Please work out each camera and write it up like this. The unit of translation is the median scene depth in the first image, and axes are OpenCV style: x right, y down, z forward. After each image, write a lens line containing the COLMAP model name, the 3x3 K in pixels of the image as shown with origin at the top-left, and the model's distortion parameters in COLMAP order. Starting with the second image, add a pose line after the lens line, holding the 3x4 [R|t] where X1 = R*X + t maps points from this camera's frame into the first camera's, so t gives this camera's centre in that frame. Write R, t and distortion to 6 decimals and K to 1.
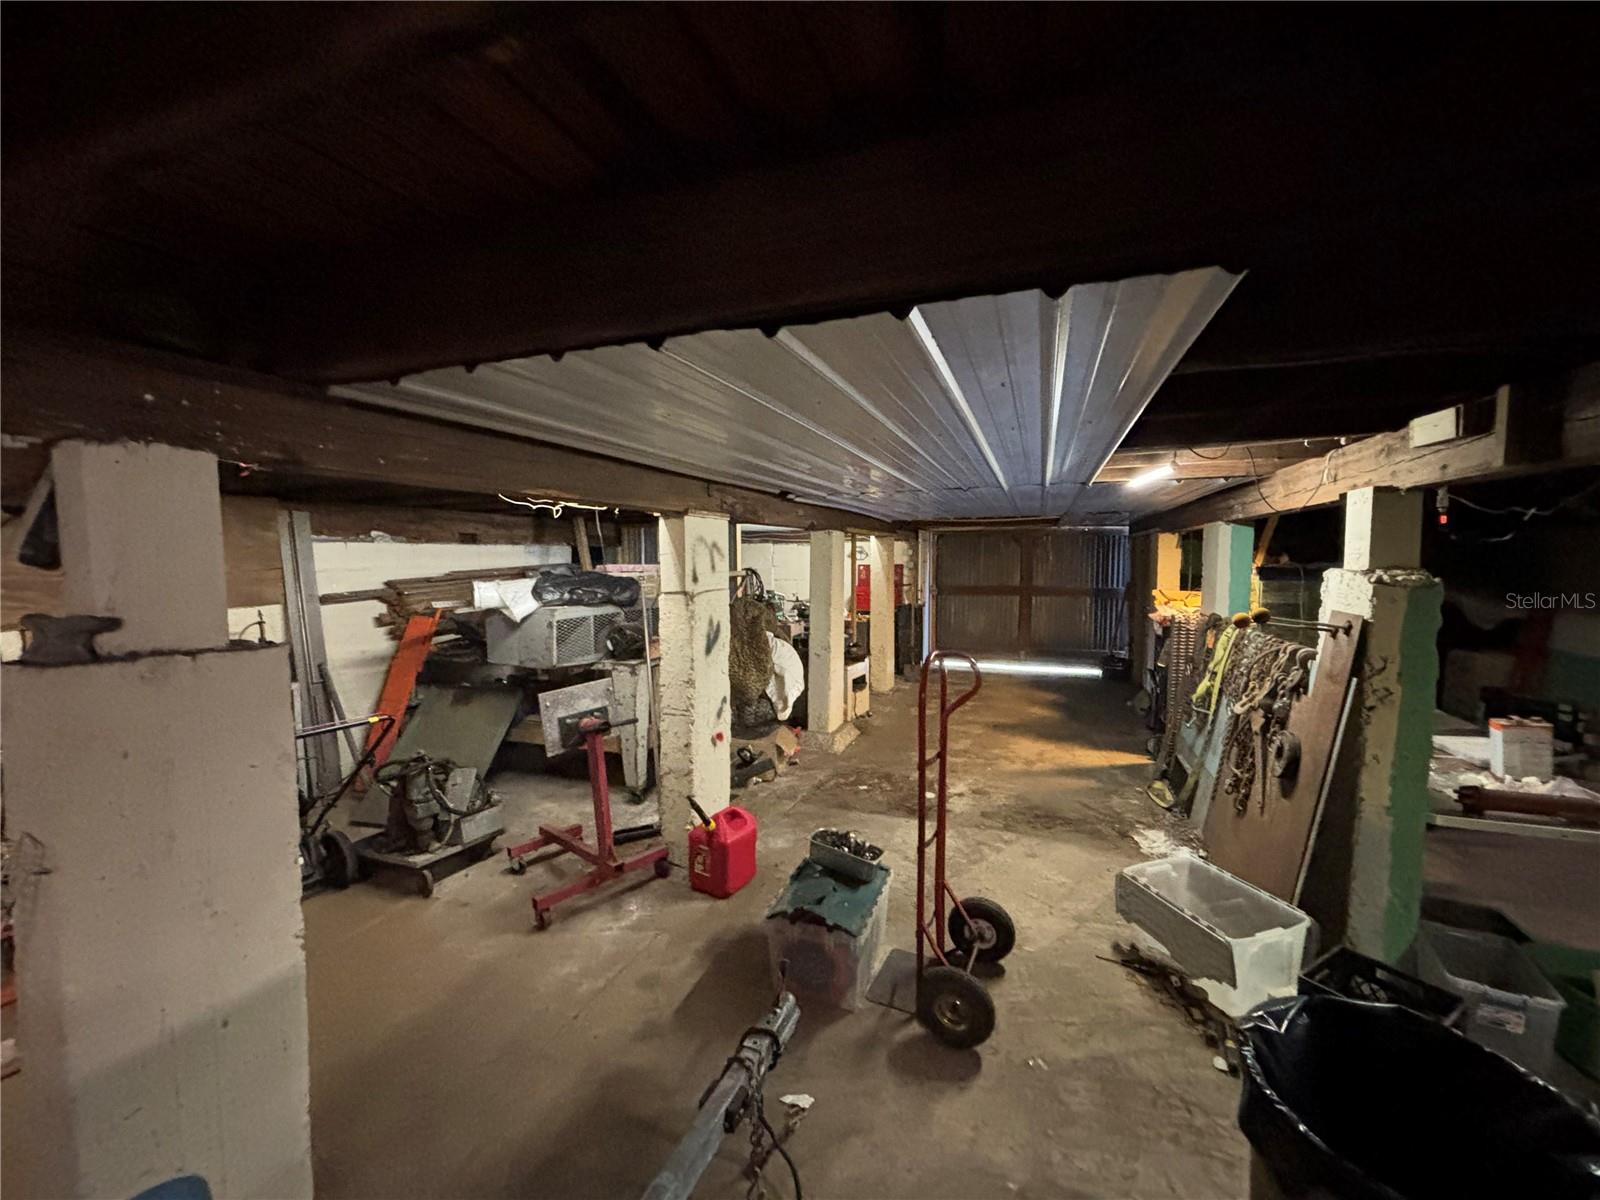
lens RADIAL K [[646.8, 0, 800.0], [0, 646.8, 600.0], [0, 0, 1]] dist [-0.002362, 0.002644]
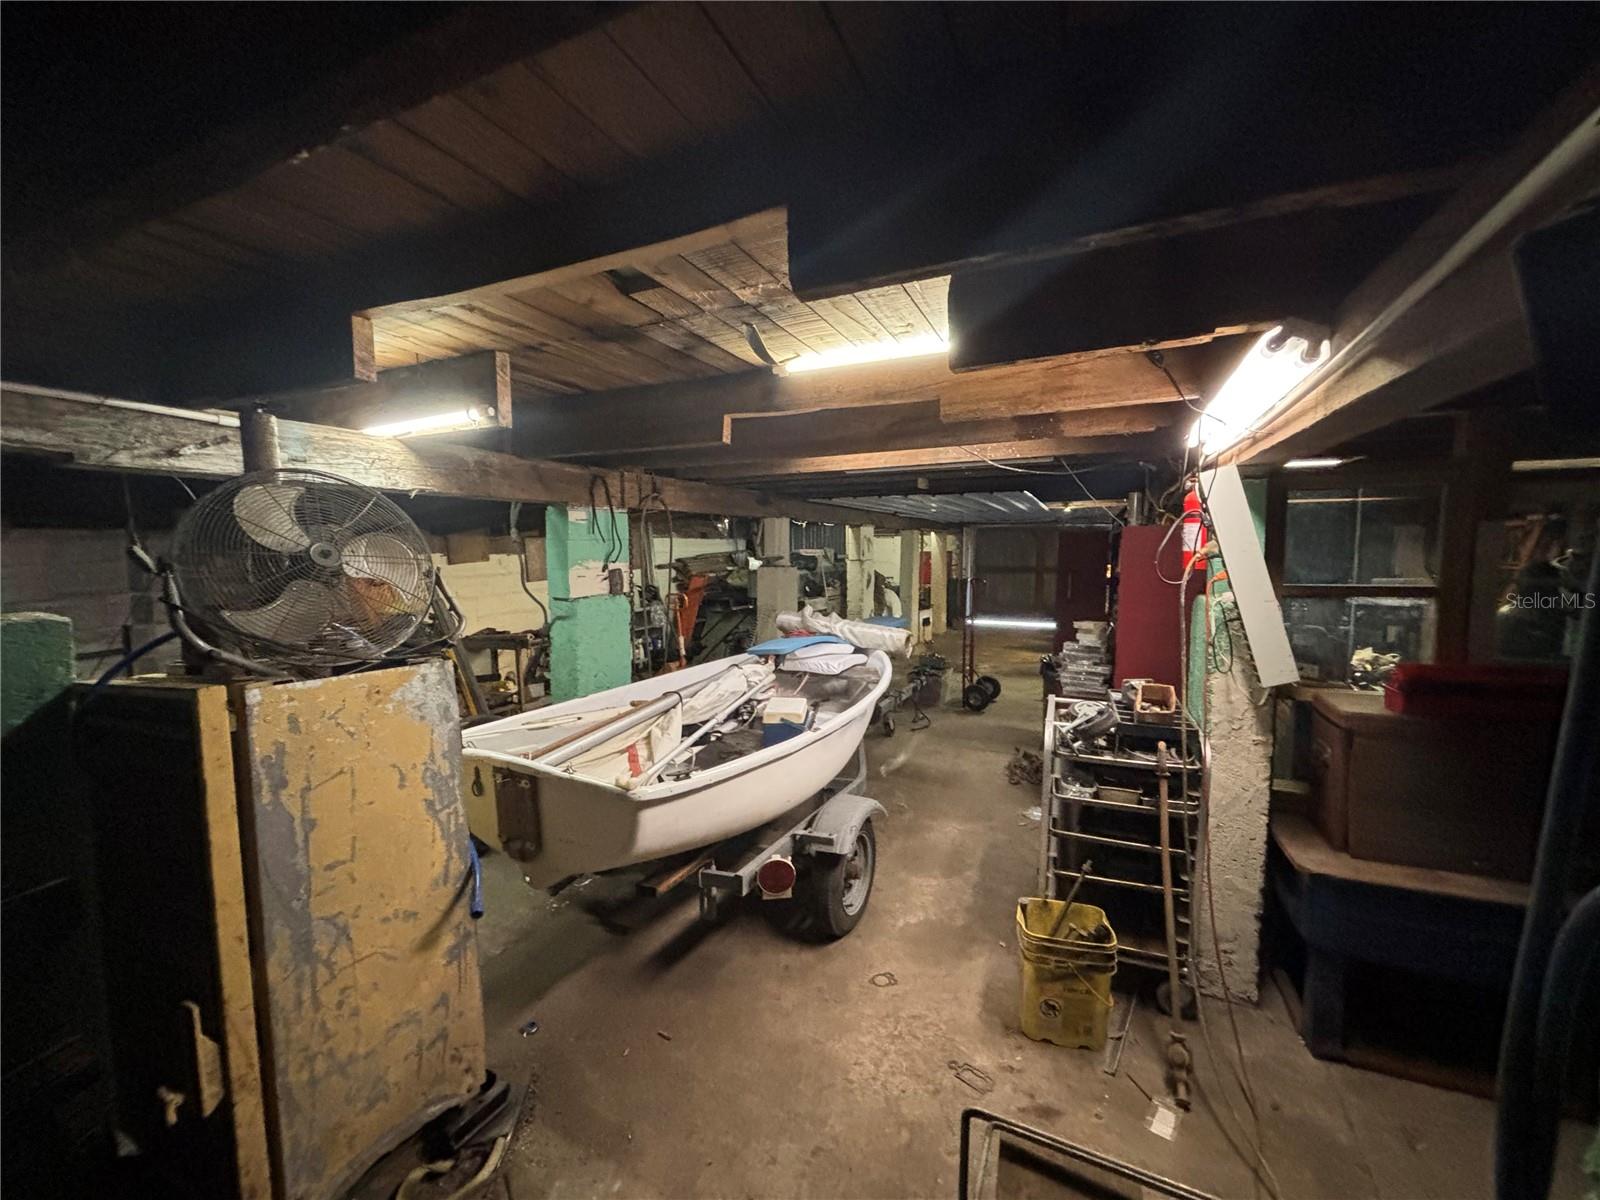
lens RADIAL K [[646.8, 0, 800.0], [0, 646.8, 600.0], [0, 0, 1]] dist [-0.002362, 0.002644]
pose [[0.997947, 0.001925, -0.064013, -0.110816], [-0.001177, 0.999931, 0.011715, 0.047201], [0.064031, -0.011615, 0.997880, -0.590566]]
